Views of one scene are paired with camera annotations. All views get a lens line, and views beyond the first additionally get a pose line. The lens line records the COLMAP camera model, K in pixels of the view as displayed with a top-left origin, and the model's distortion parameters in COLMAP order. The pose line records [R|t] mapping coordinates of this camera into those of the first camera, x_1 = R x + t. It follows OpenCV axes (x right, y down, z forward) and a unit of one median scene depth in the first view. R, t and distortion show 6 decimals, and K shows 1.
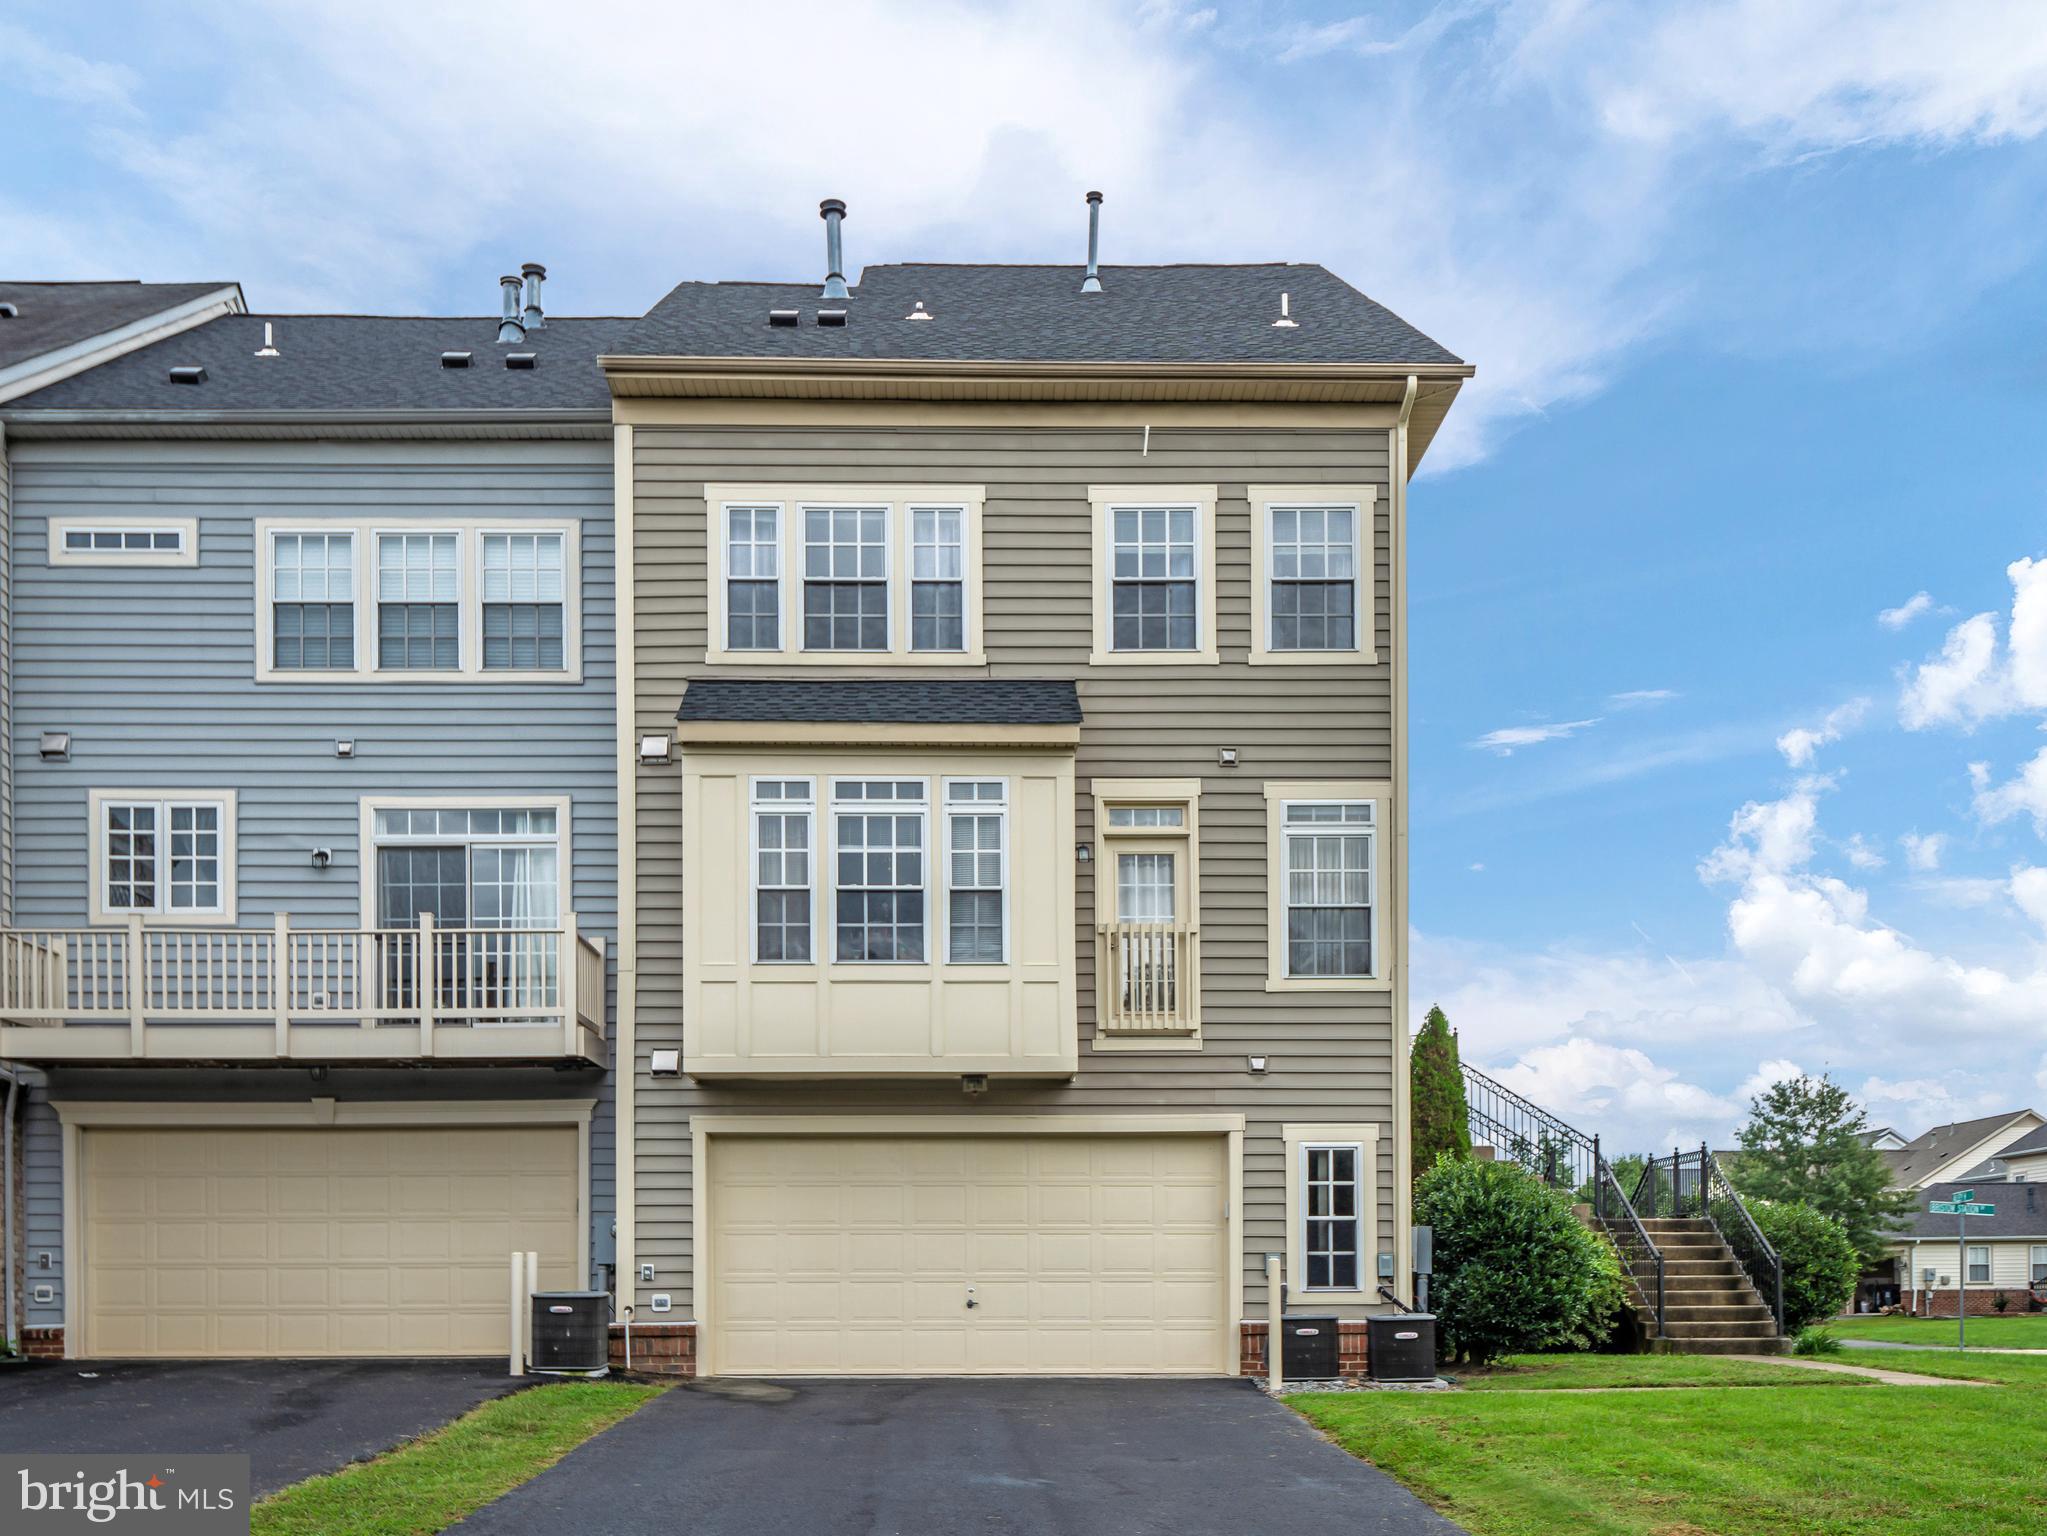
lens RADIAL K [[1934.2, 0, 1023.5], [0, 1934.2, 875.9], [0, 0, 1]] dist [0.008132, -0.005563]
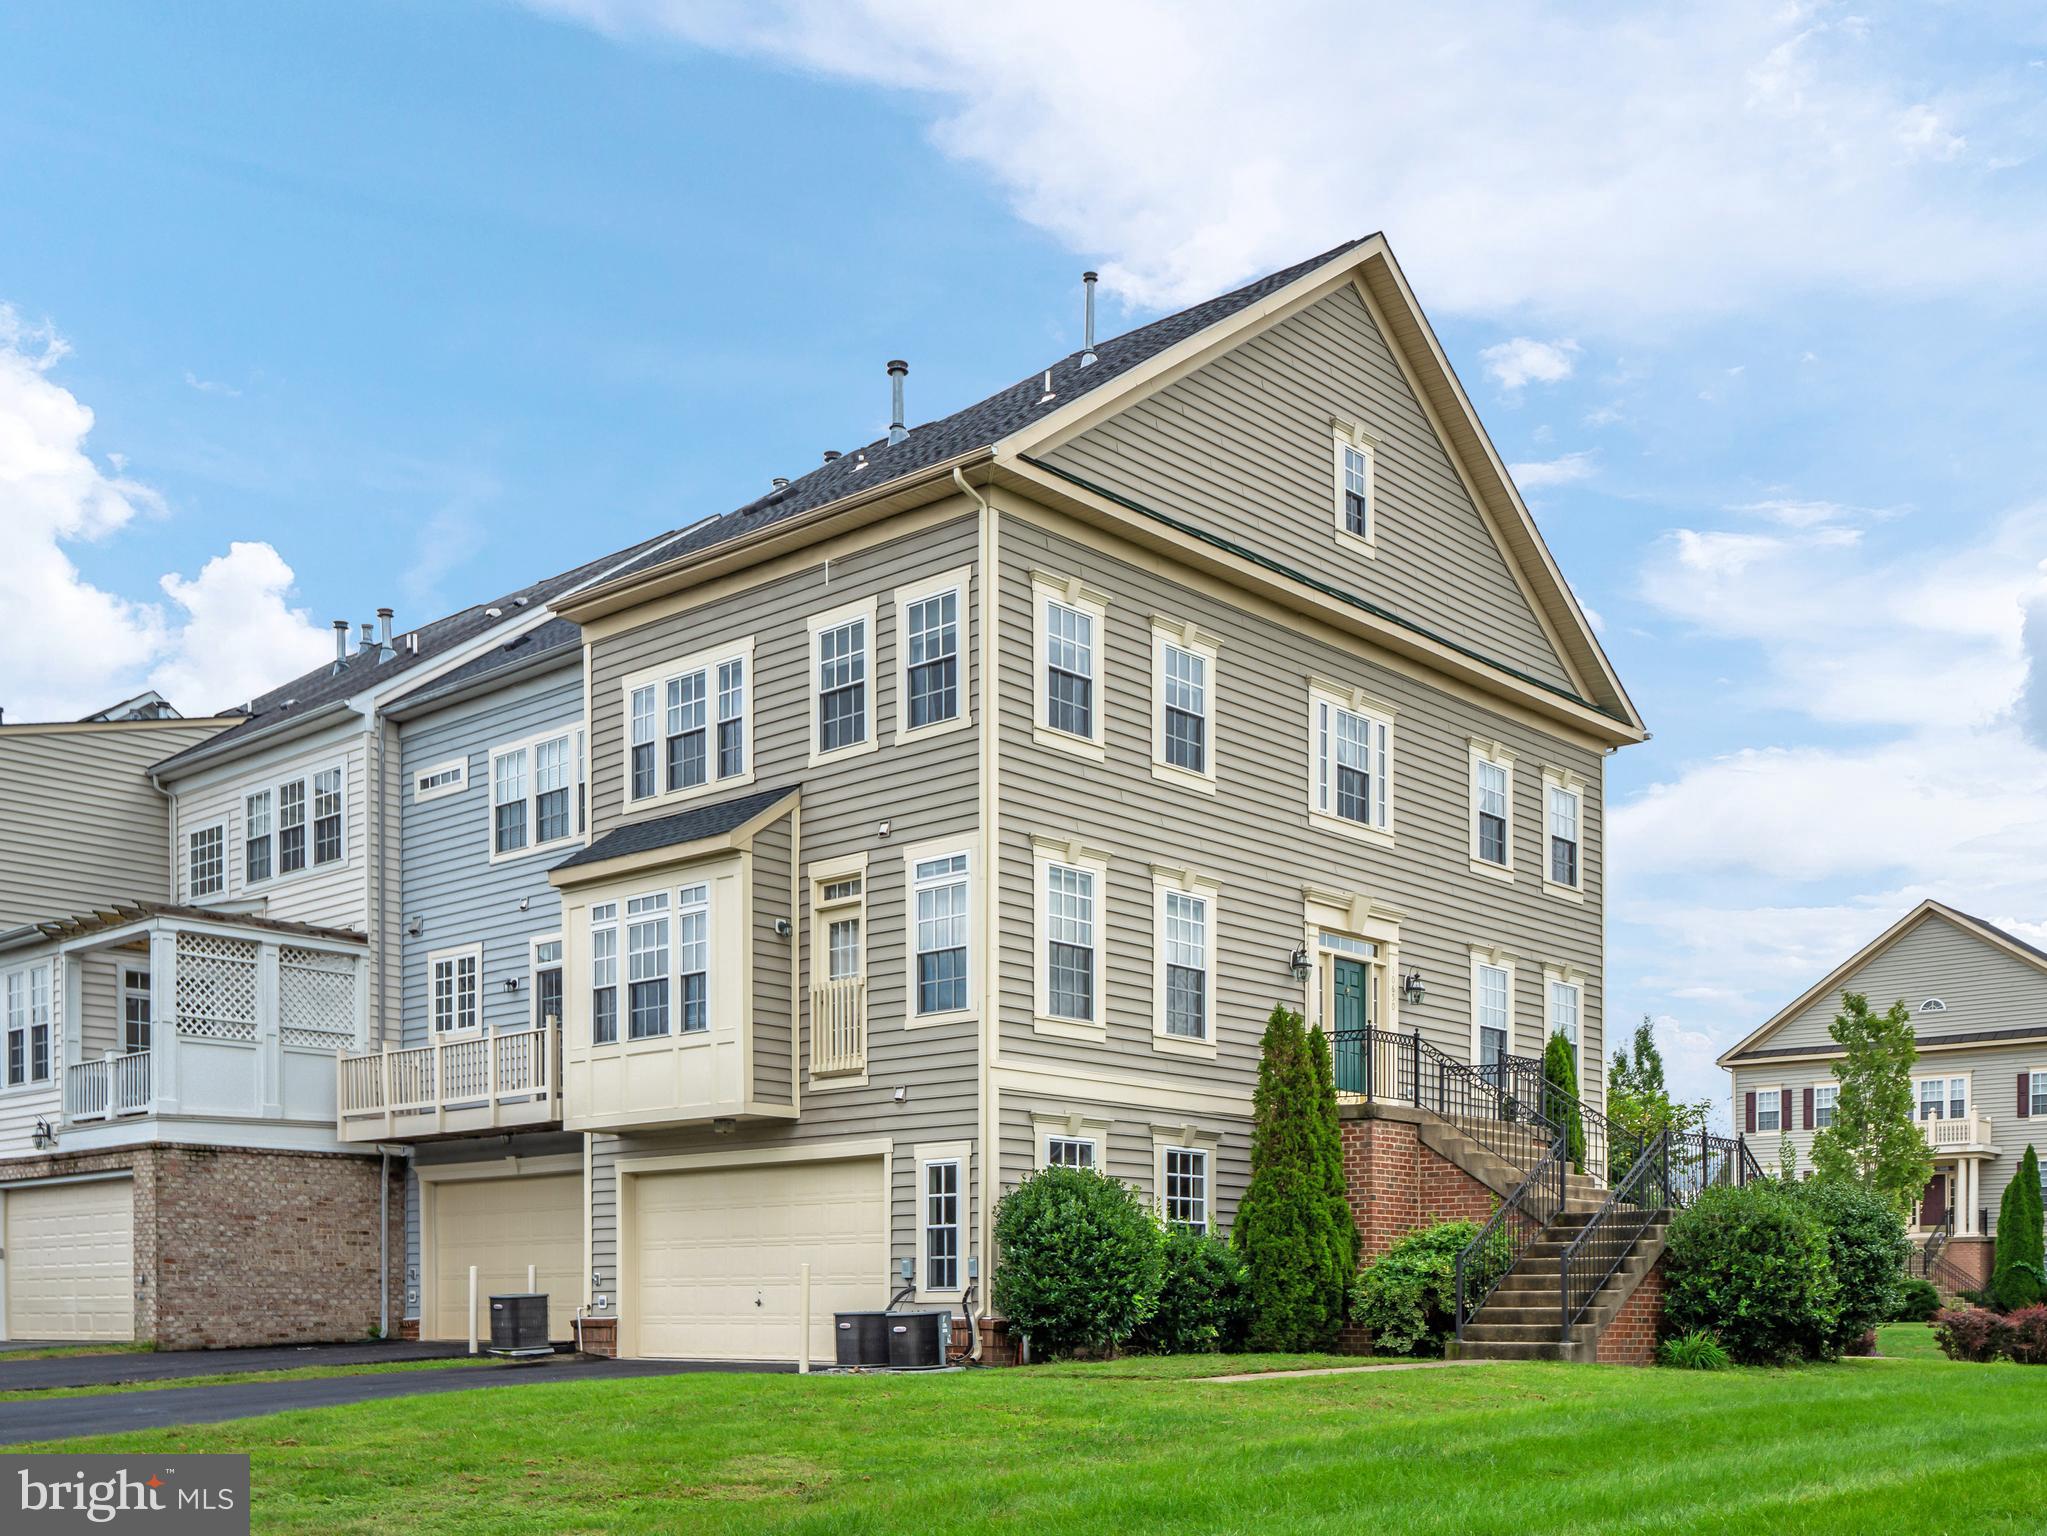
lens RADIAL K [[2133.0, 0, 1023.5], [0, 2133.0, 768.0], [0, 0, 1]] dist [0.011178, 0.003994]
pose [[0.729592, -0.166104, -0.663404, 1.009781], [0.142808, 0.985674, -0.089738, 0.028948], [0.668806, -0.029267, 0.742861, 0.101795]]
